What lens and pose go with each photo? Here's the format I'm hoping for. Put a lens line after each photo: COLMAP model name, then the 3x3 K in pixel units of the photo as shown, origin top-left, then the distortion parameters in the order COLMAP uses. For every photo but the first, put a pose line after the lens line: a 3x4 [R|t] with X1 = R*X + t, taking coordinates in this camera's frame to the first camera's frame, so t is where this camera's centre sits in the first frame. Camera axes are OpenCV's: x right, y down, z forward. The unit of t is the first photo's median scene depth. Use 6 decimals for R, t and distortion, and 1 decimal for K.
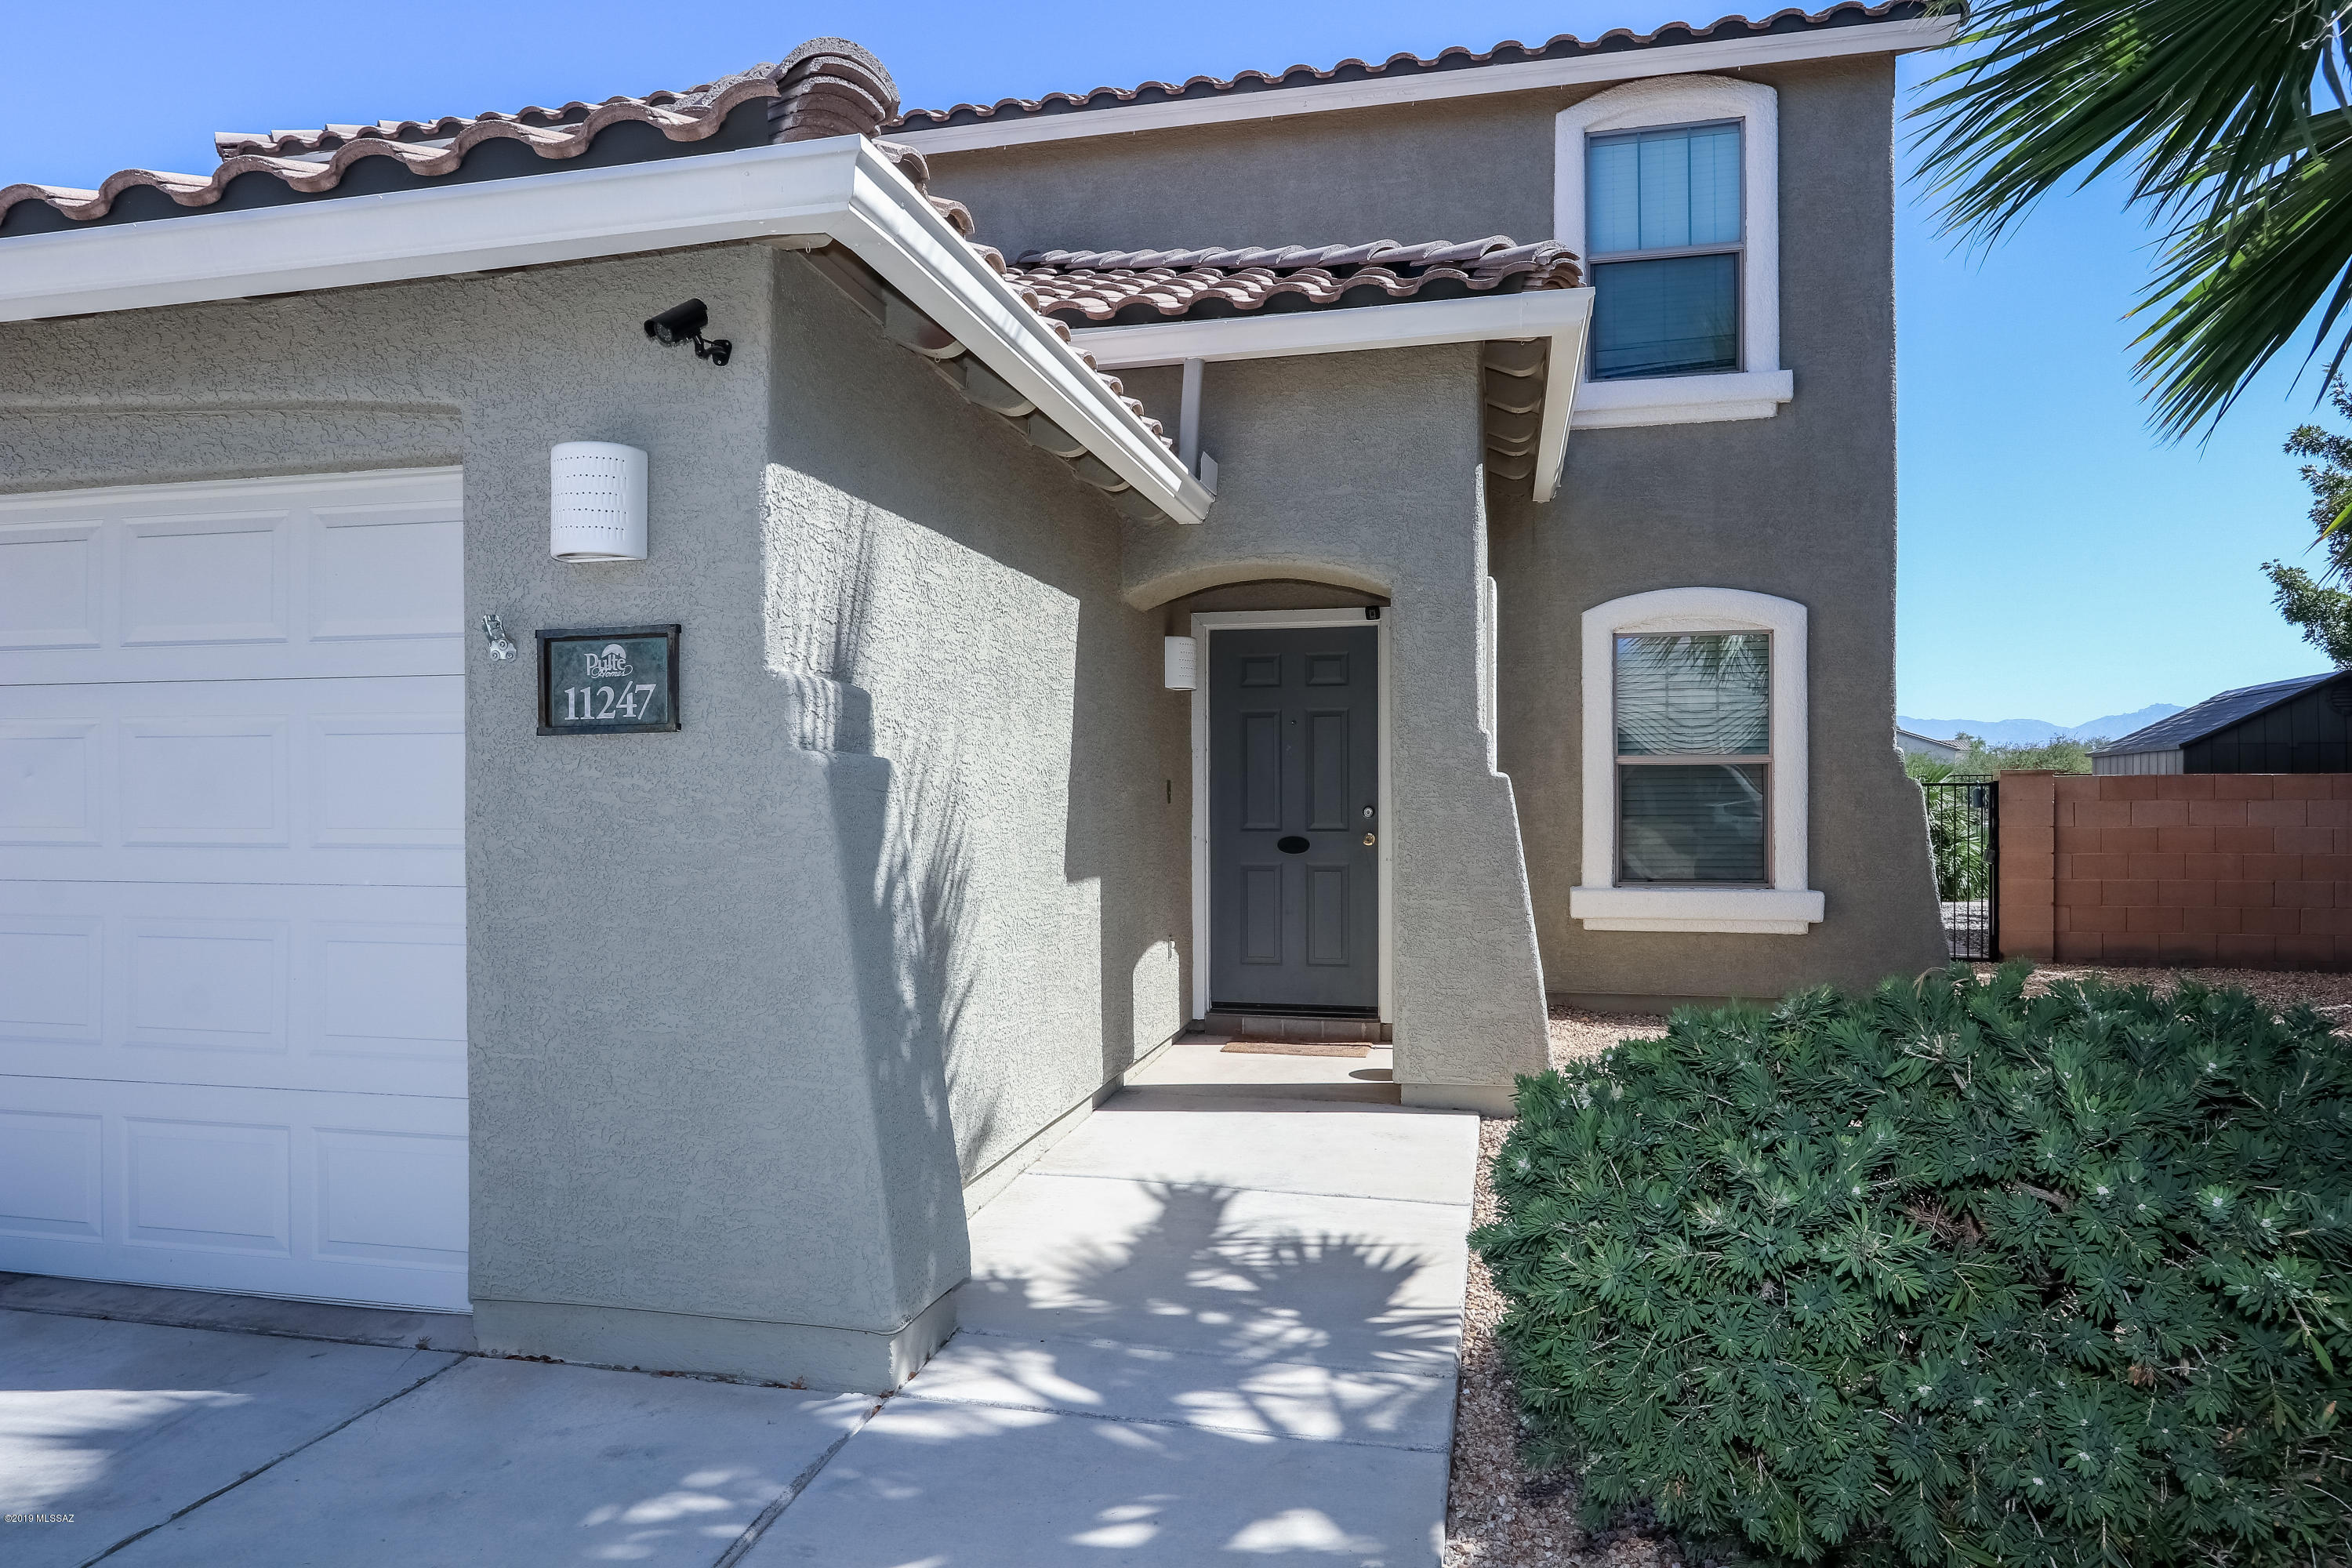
lens RADIAL K [[1518.2, 0, 1169.3], [0, 1518.2, 799.8], [0, 0, 1]] dist [-0.013833, 0.006317]
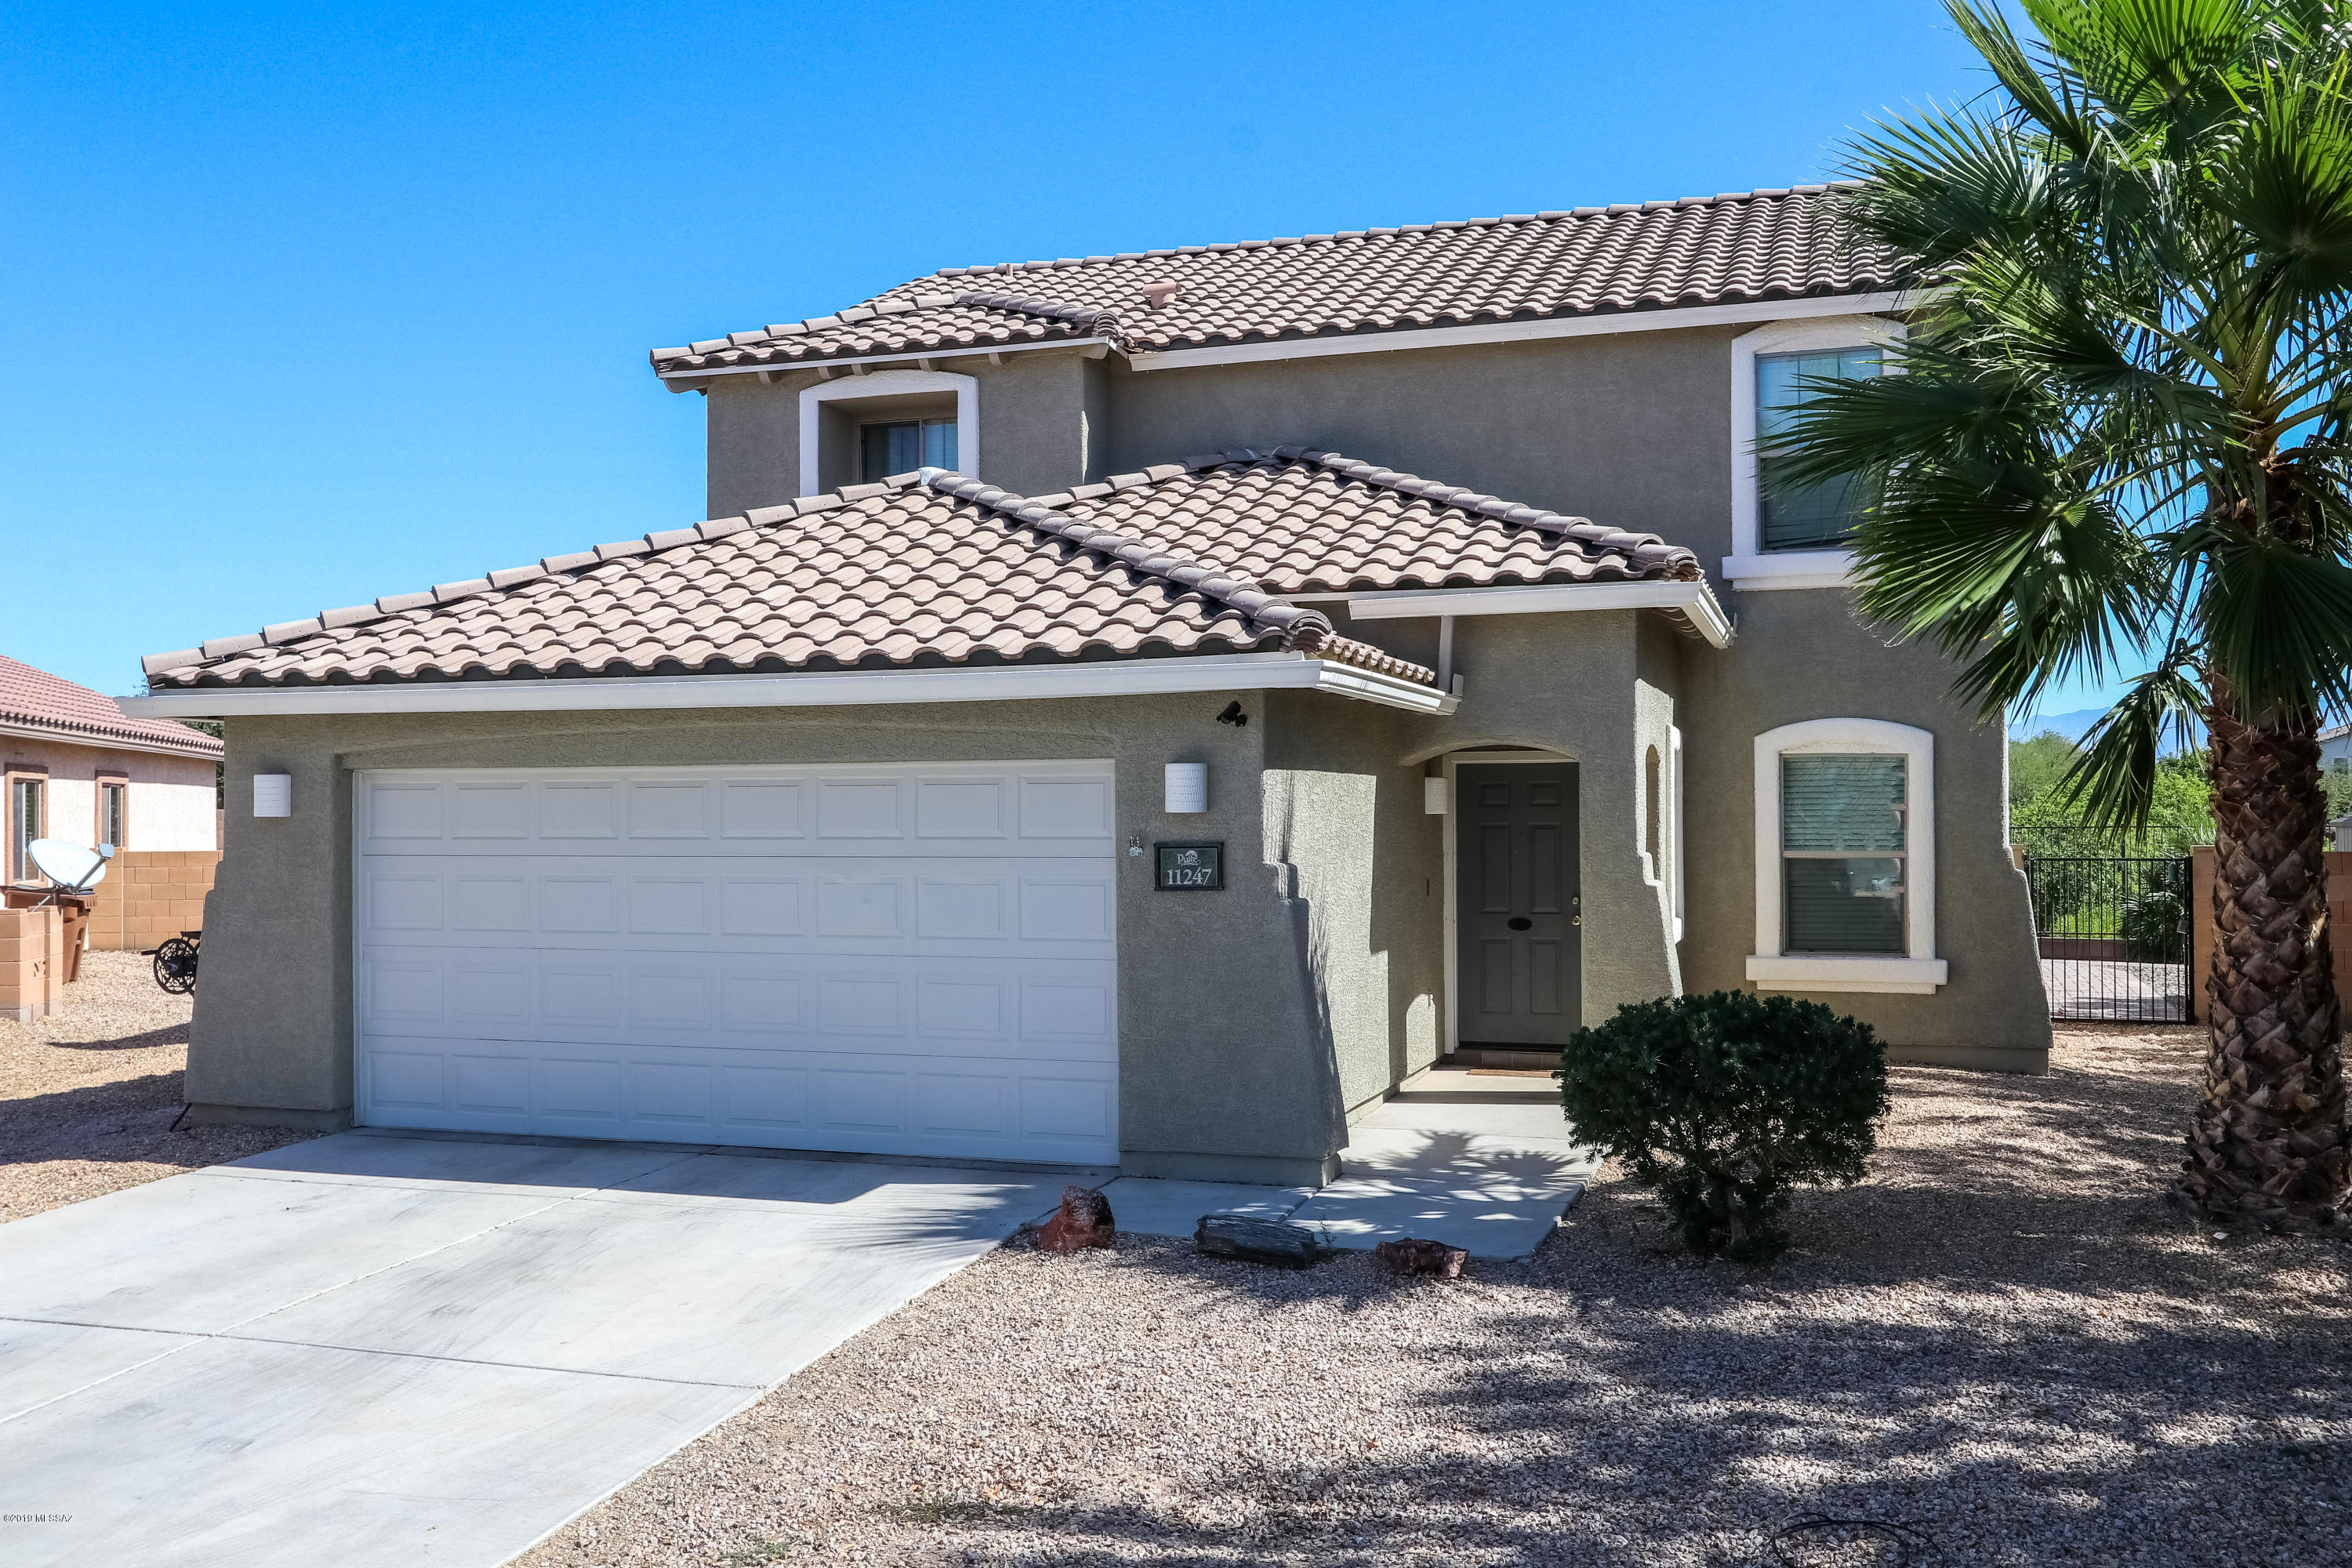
lens RADIAL K [[2158.6, 0, 1173.7], [0, 2158.6, 797.0], [0, 0, 1]] dist [0.002239, 0.000000]
pose [[0.995385, -0.003175, -0.095912, -0.040311], [0.002334, 0.999958, -0.008883, -0.067906], [0.095936, 0.008618, 0.995350, -0.950155]]
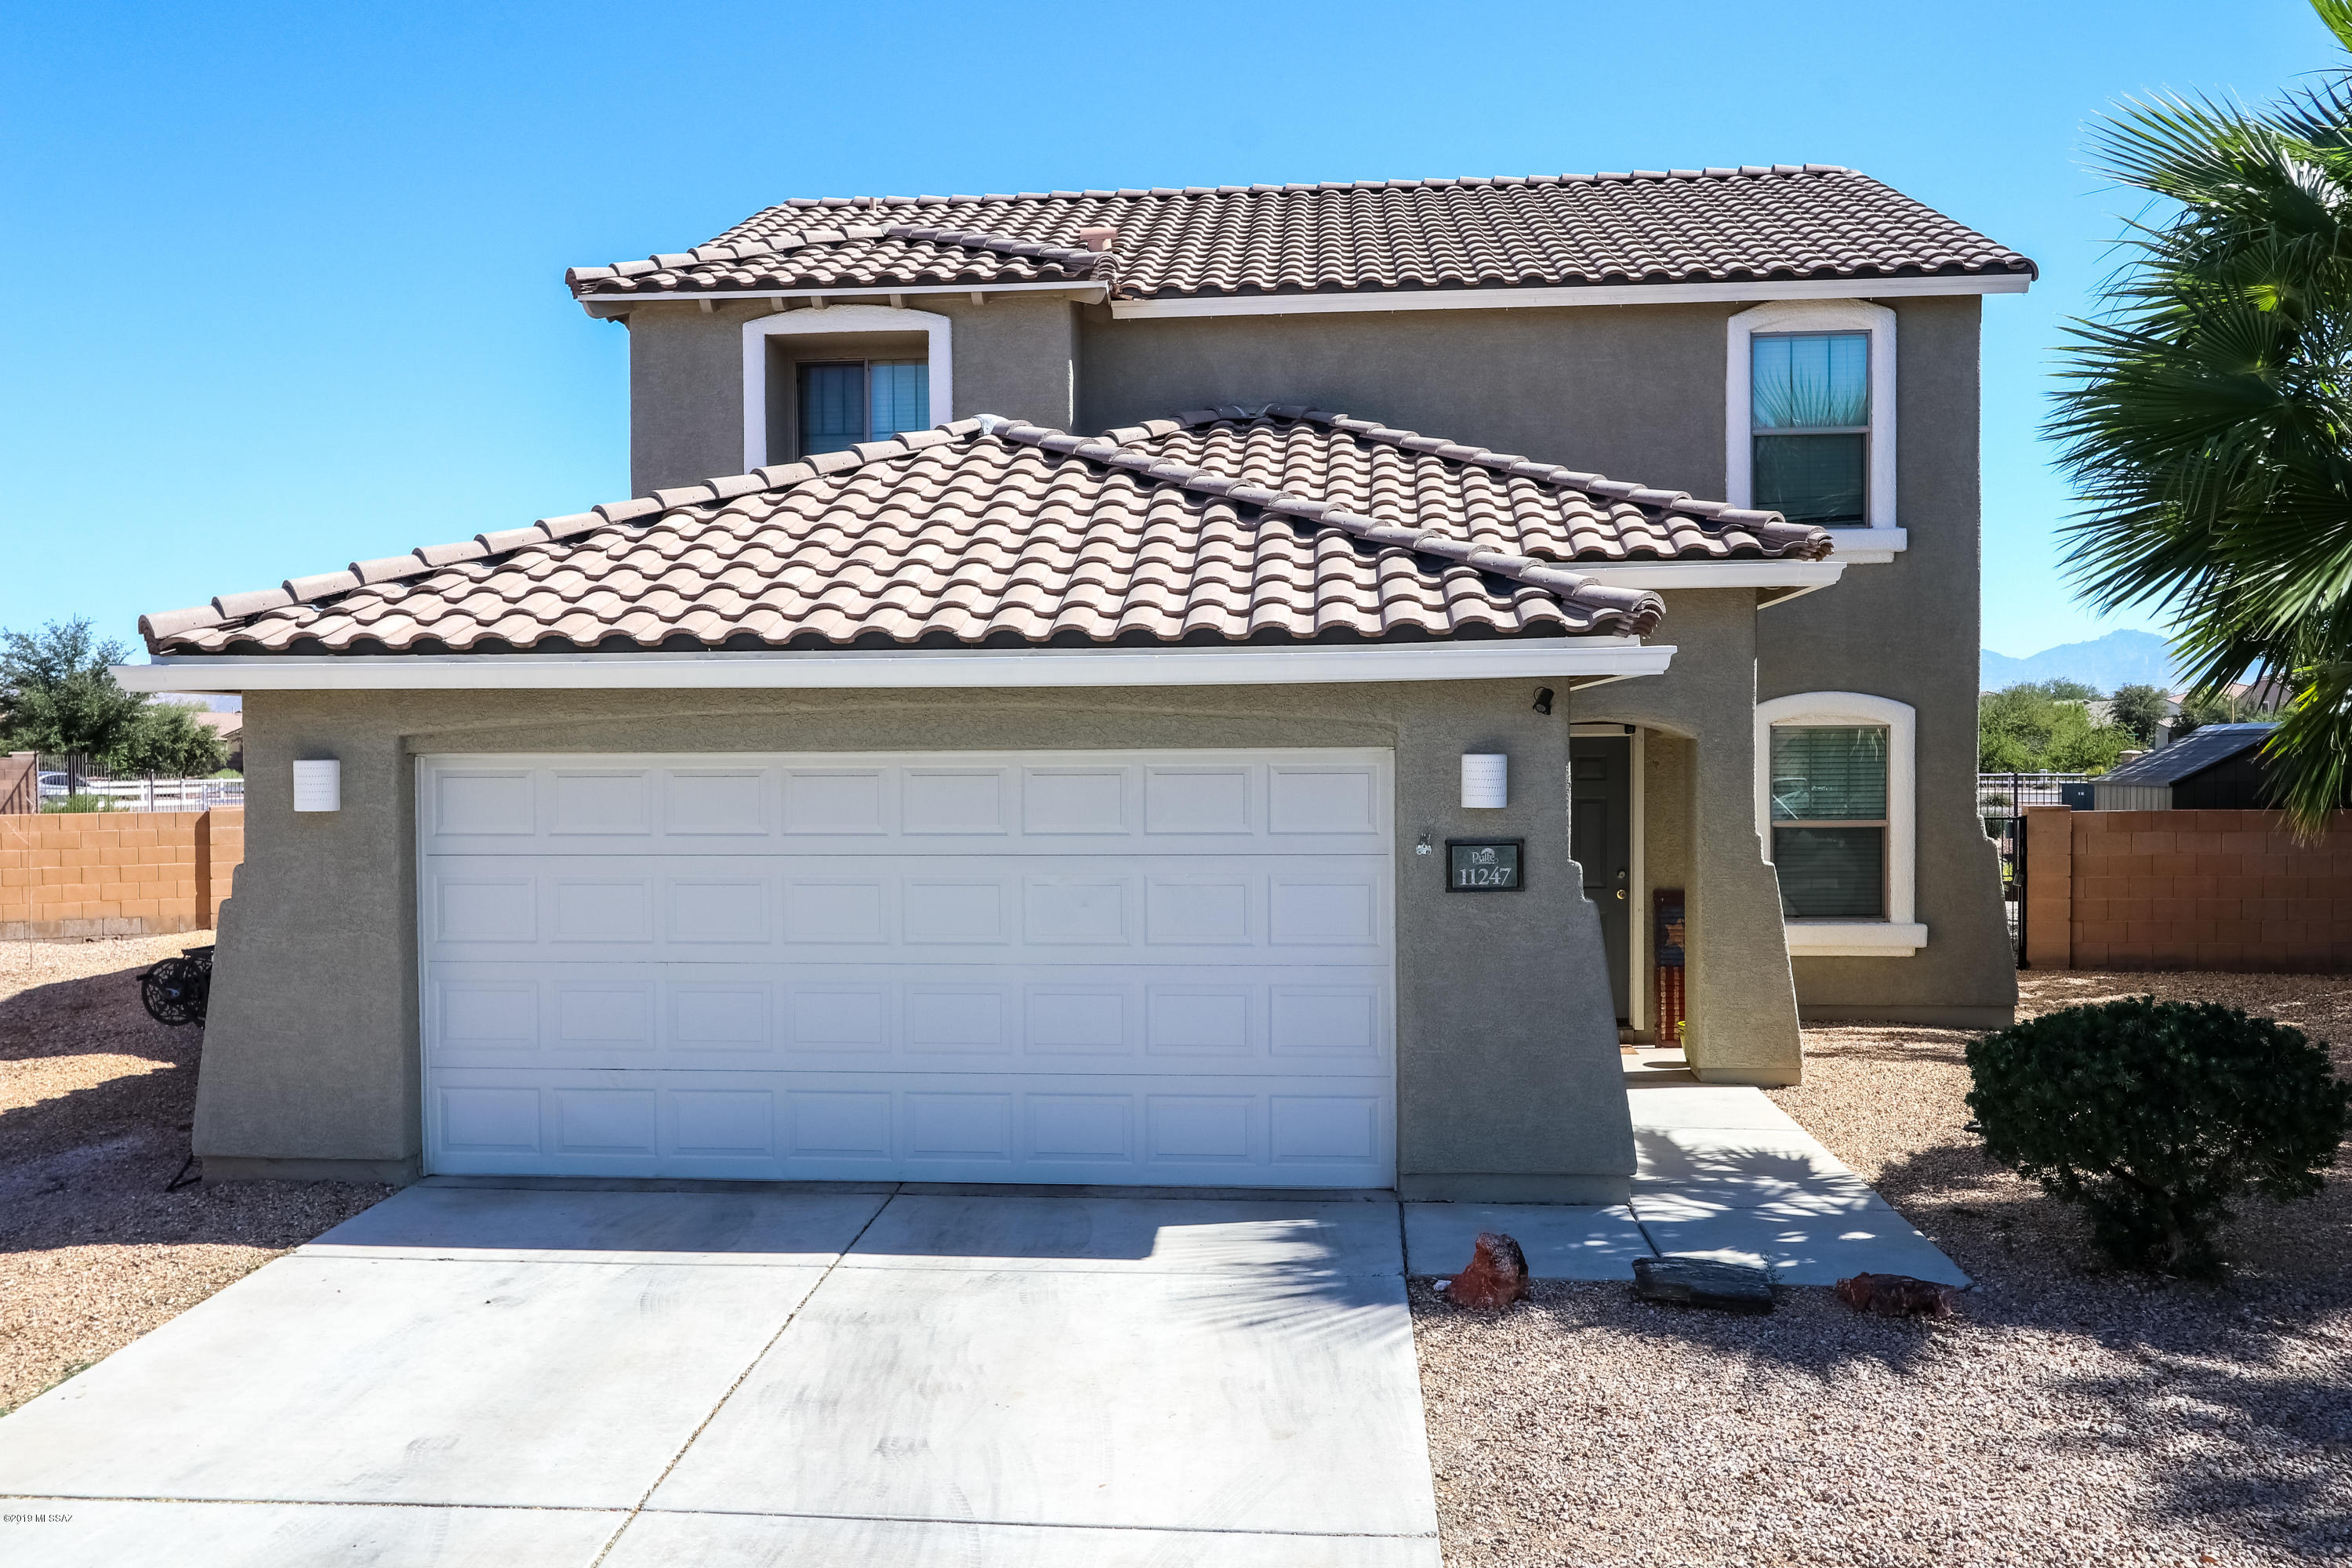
lens RADIAL K [[2032.1, 0, 1179.1], [0, 2032.1, 795.3], [0, 0, 1]] dist [-0.002342, -0.006958]
pose [[0.989411, -0.007001, 0.144973, -0.522716], [0.003684, 0.999725, 0.023139, -0.106100], [-0.145096, -0.022360, 0.989165, -0.730720]]
